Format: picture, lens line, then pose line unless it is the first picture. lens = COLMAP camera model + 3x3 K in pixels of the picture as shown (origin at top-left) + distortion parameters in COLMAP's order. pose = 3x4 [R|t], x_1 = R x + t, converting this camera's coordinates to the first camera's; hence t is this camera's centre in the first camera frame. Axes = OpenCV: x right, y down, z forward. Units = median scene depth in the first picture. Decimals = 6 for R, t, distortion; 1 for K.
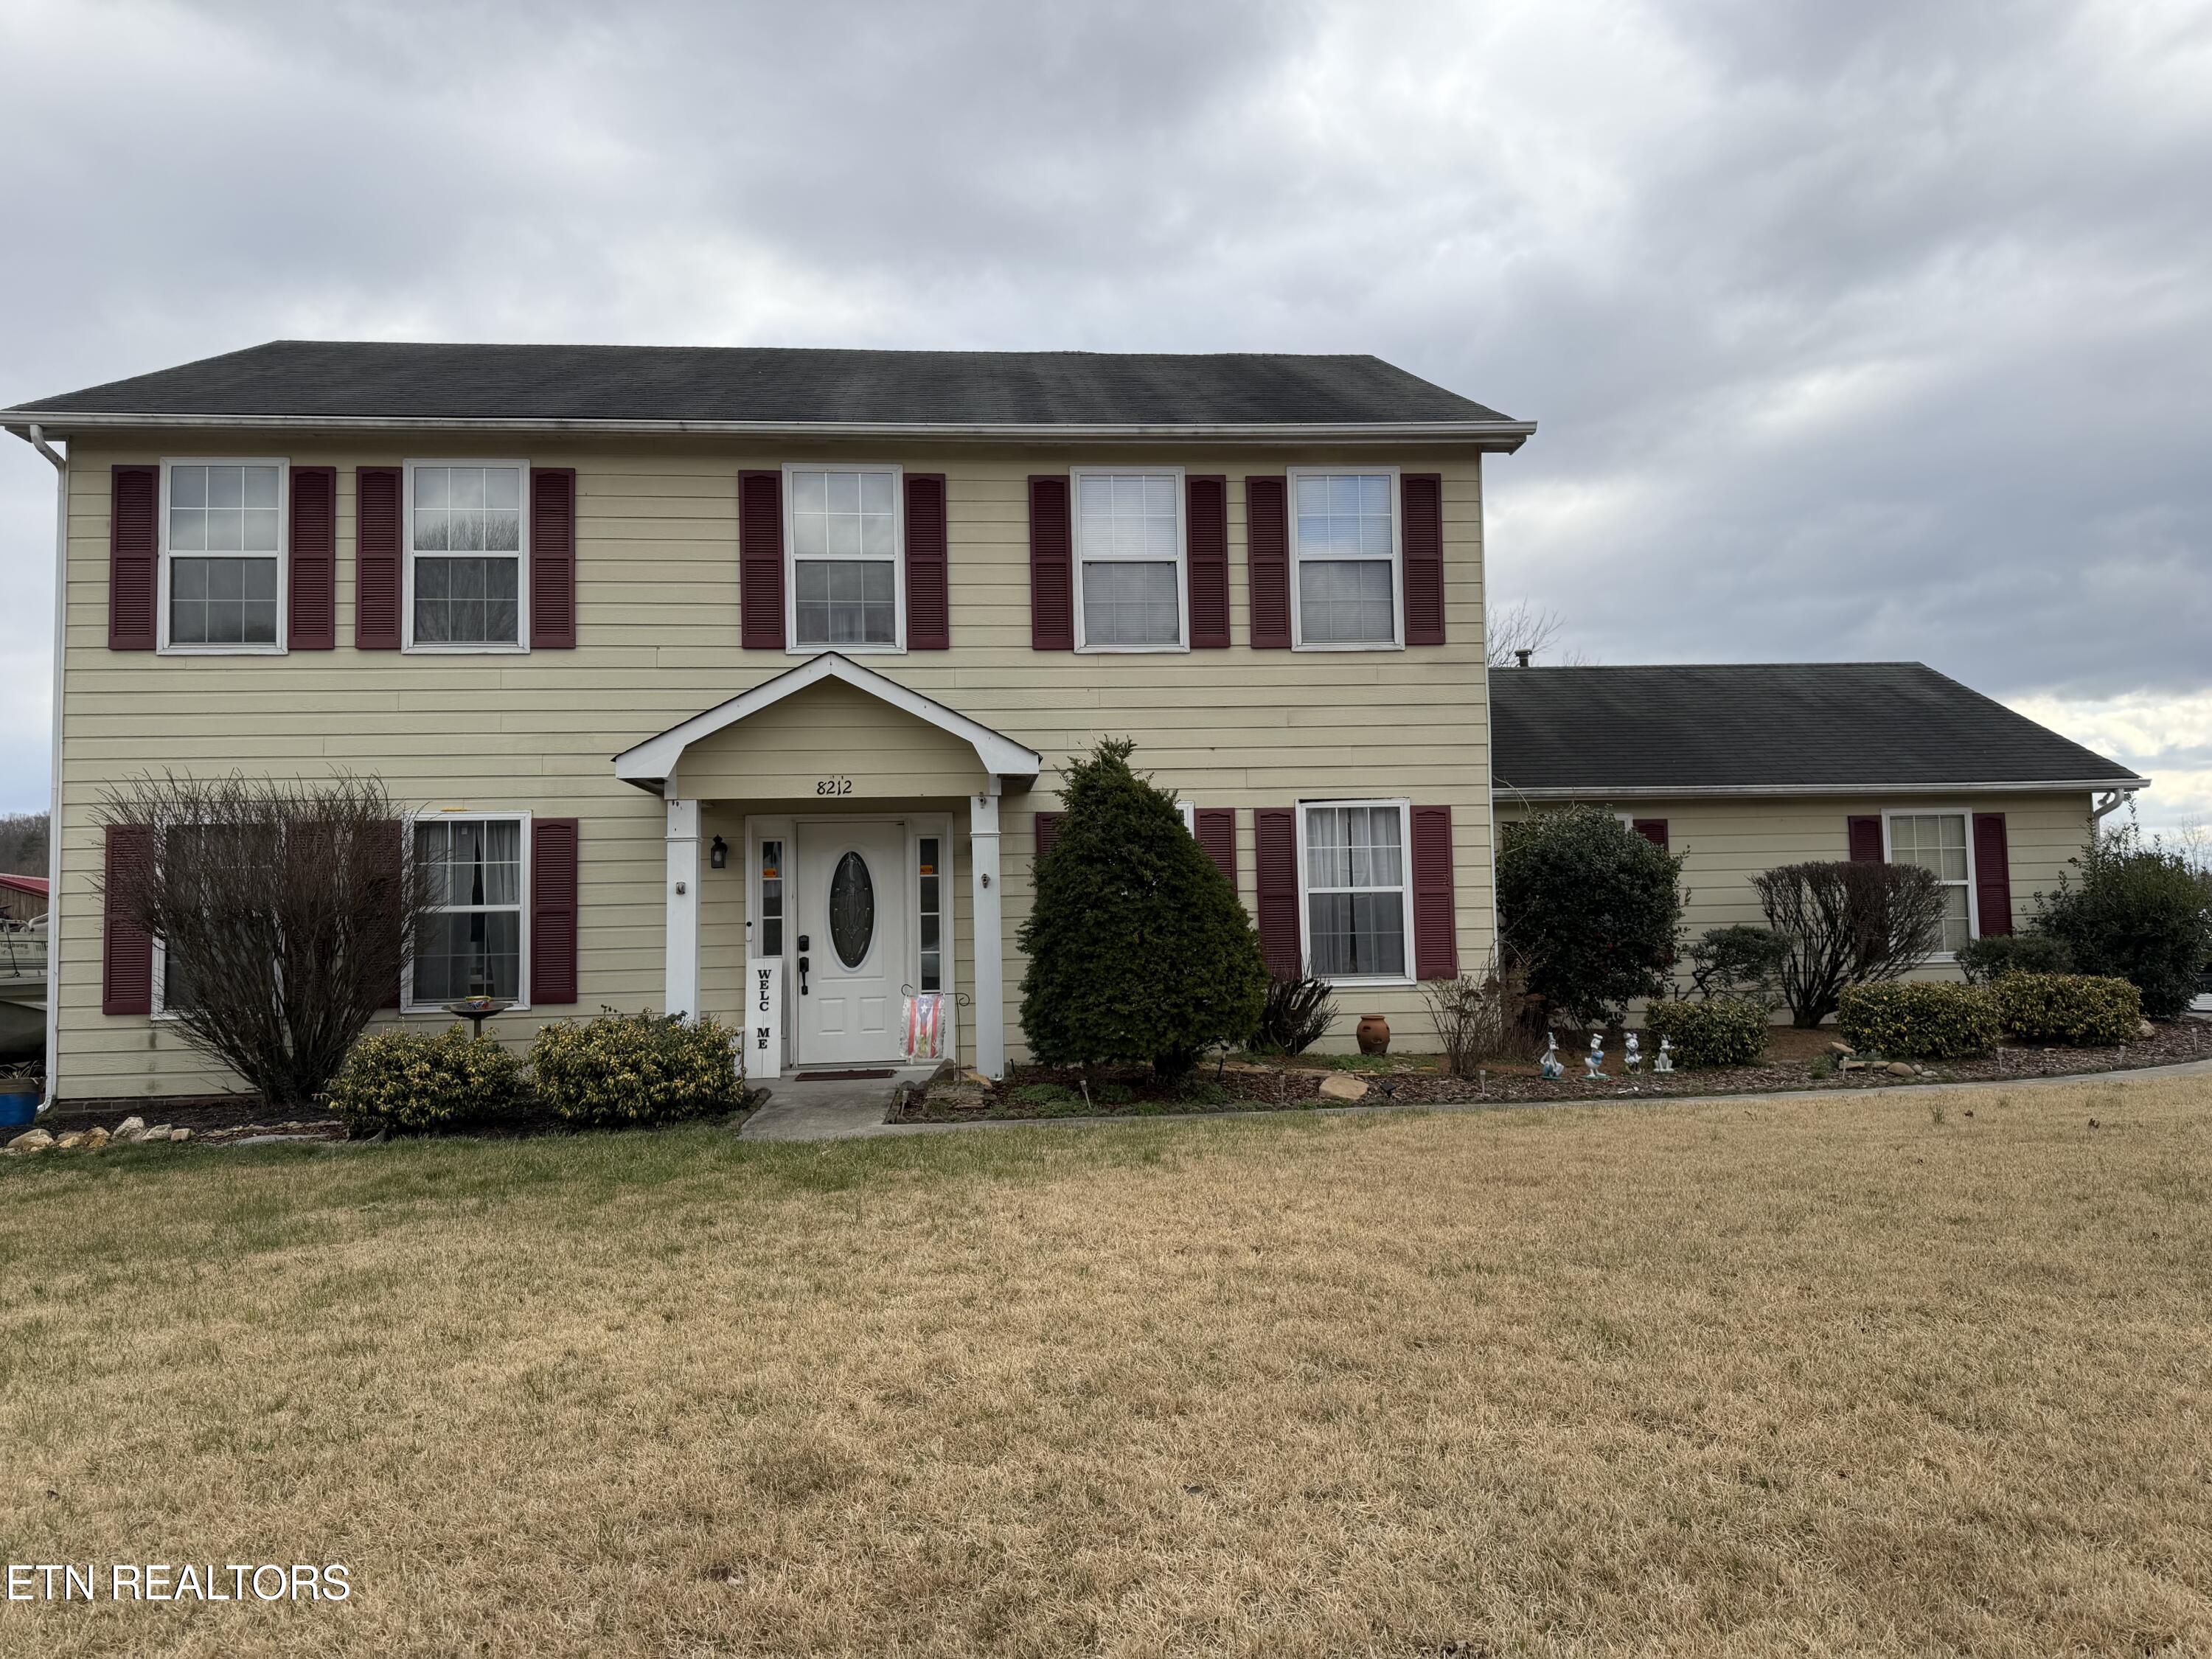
lens RADIAL K [[1548.2, 0, 1115.1], [0, 1548.2, 821.3], [0, 0, 1]] dist [0.130780, -0.235007]
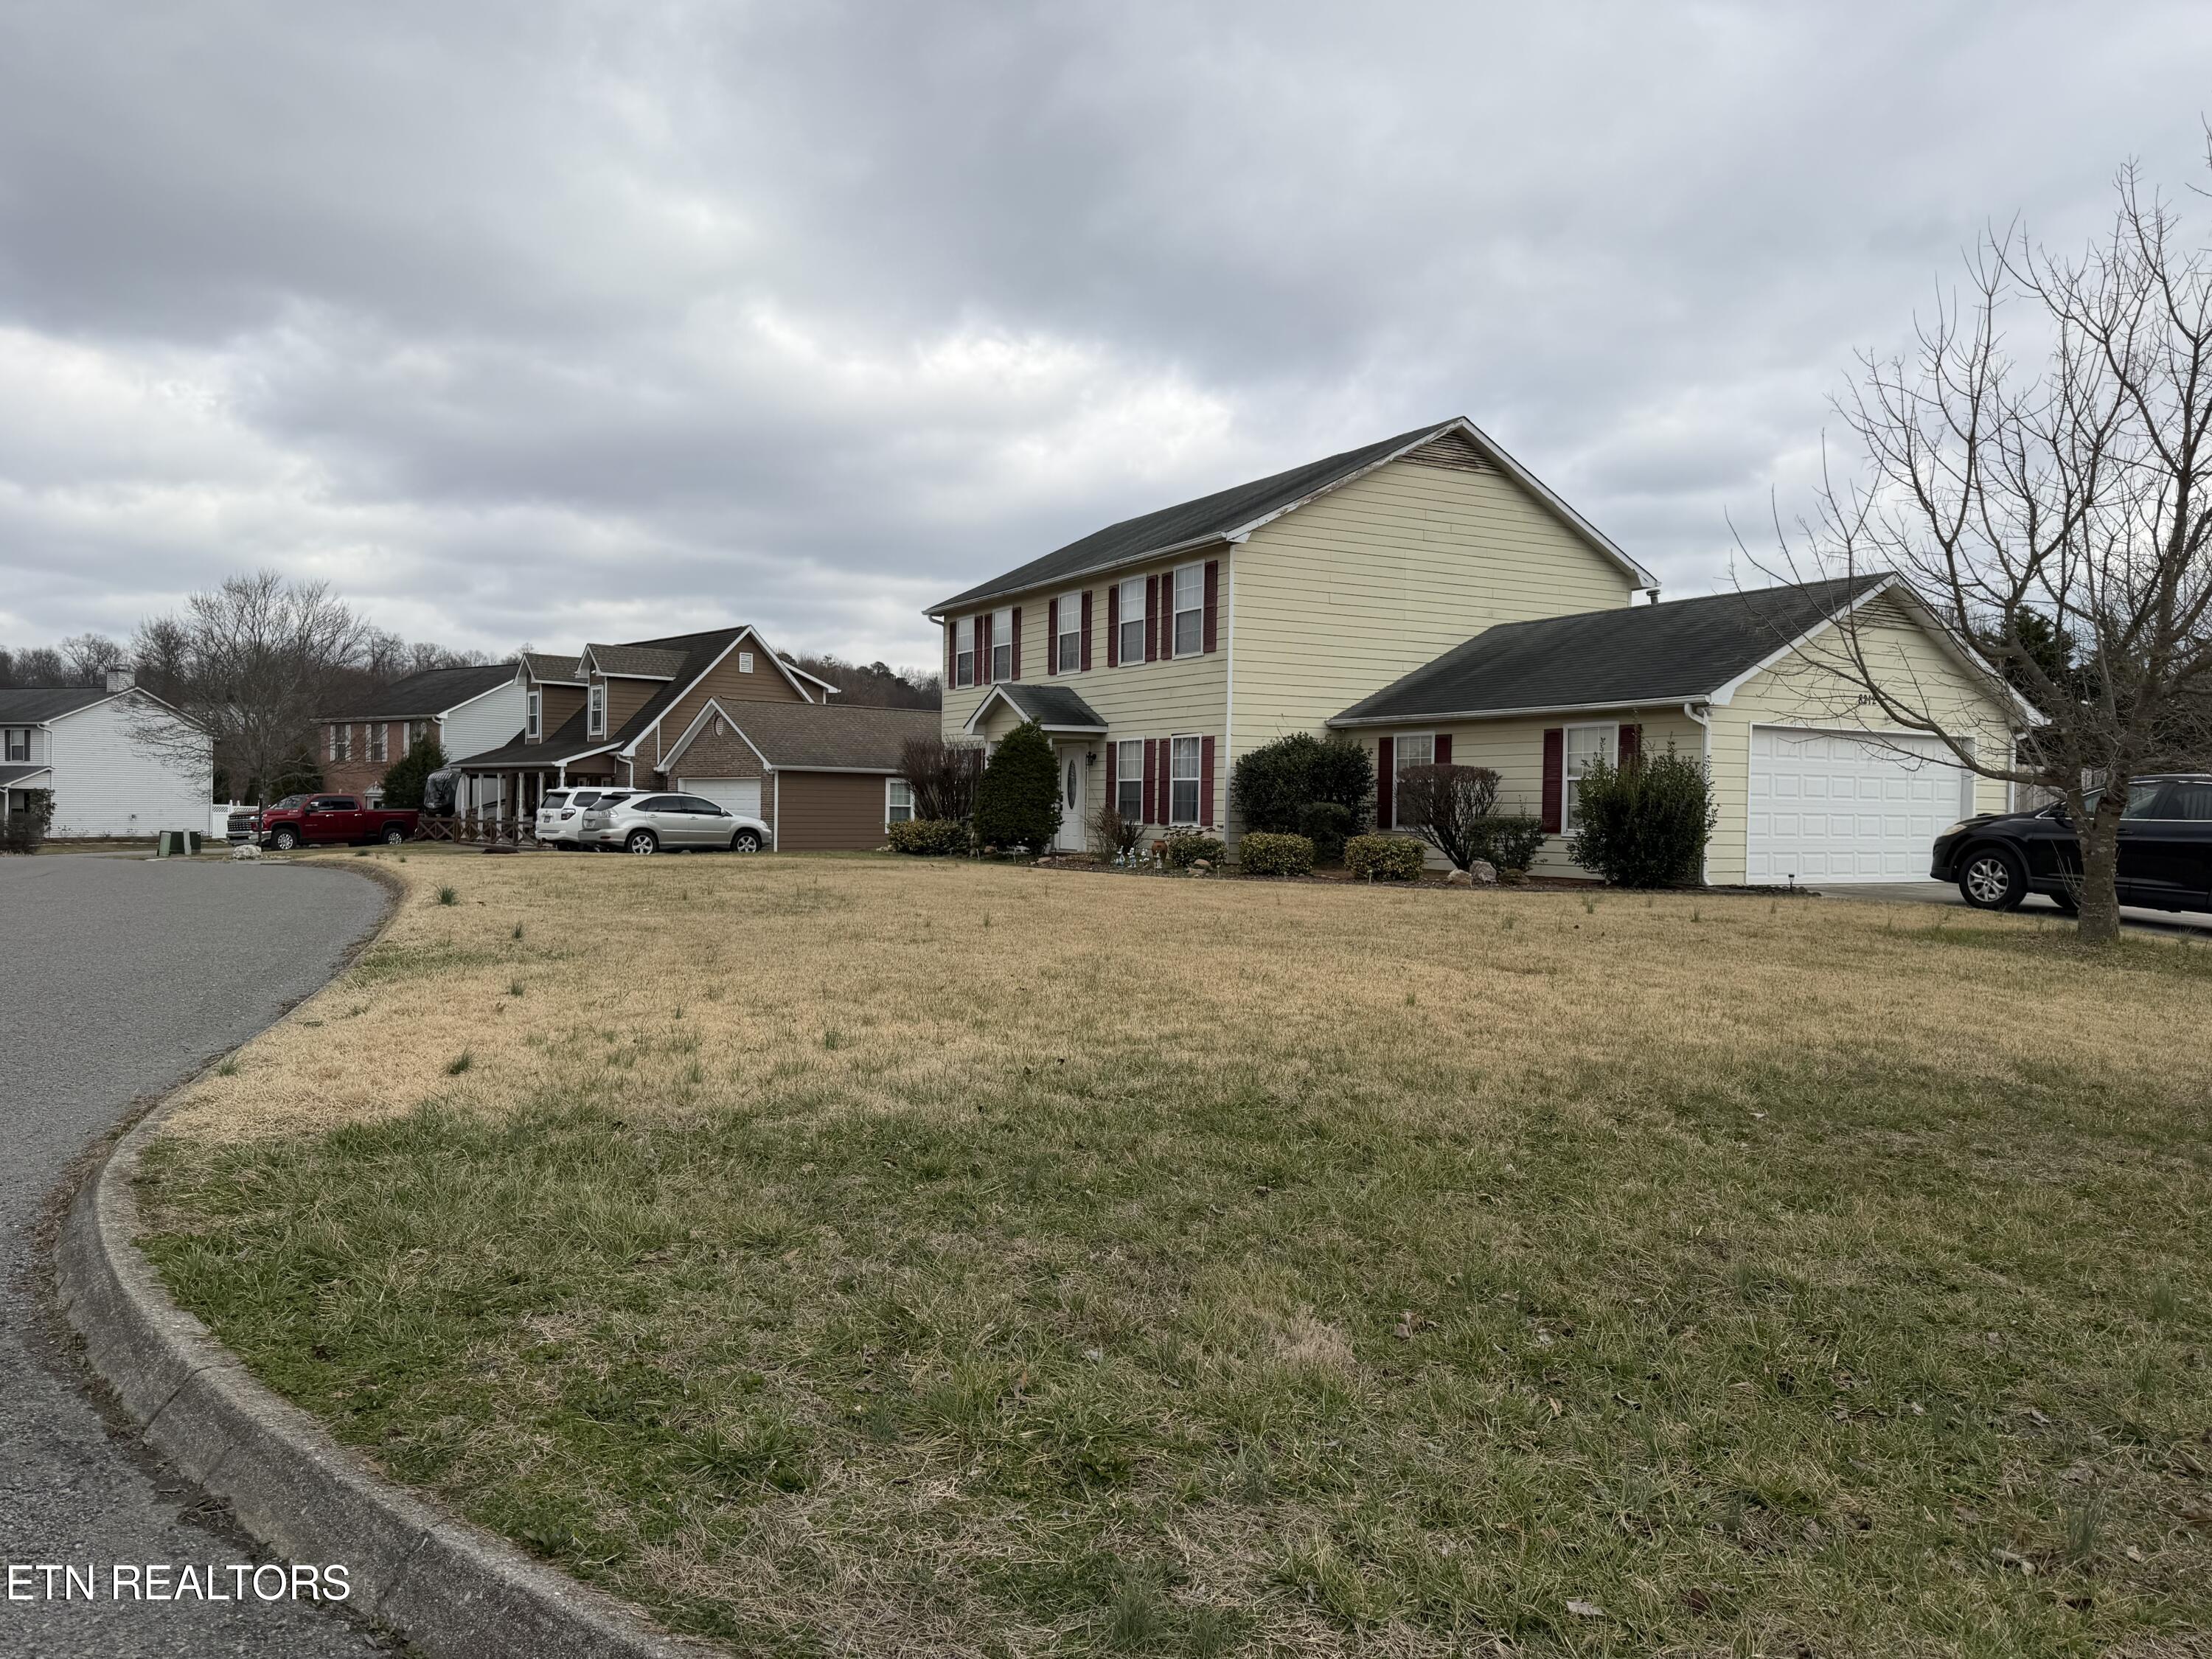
lens RADIAL K [[1548.2, 0, 1115.1], [0, 1548.2, 821.3], [0, 0, 1]] dist [0.130780, -0.235007]
pose [[0.376967, 0.043052, -0.925226, 1.941324], [0.038078, 0.997354, 0.061923, -0.027752], [0.925444, -0.058574, 0.374330, 0.168156]]
